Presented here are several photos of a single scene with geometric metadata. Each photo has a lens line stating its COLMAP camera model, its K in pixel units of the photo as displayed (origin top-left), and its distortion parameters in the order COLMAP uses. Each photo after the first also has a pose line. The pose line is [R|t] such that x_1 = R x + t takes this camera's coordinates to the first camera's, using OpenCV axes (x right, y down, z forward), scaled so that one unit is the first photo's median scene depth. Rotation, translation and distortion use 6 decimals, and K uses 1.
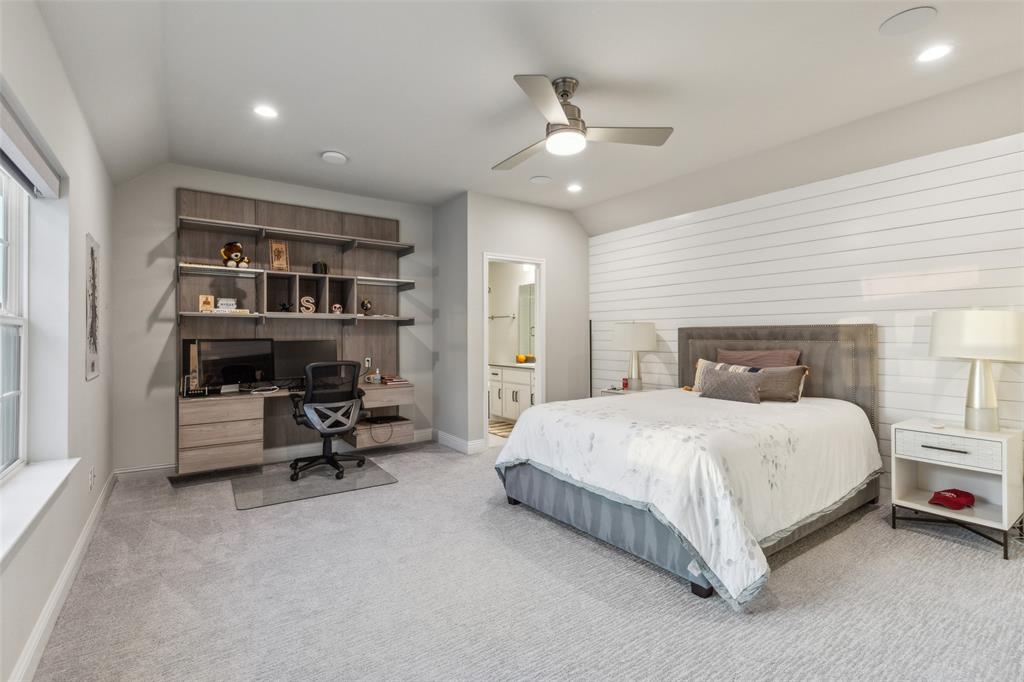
lens RADIAL K [[468.6, 0, 510.6], [0, 468.6, 339.1], [0, 0, 1]] dist [0.011948, -0.000355]
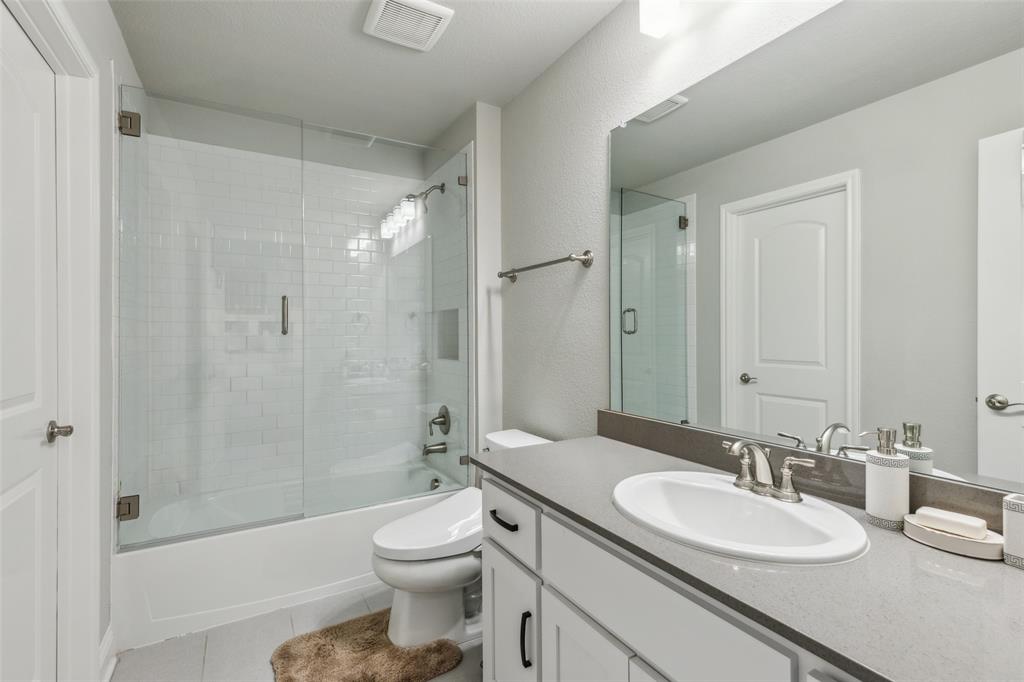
lens RADIAL K [[468.6, 0, 510.6], [0, 468.6, 340.0], [0, 0, 1]] dist [0.011948, -0.000355]
pose [[0.994213, -0.005503, -0.107287, -0.008475], [0.005384, 0.999985, -0.001399, -0.002503], [0.107293, 0.000813, 0.994227, 0.774625]]
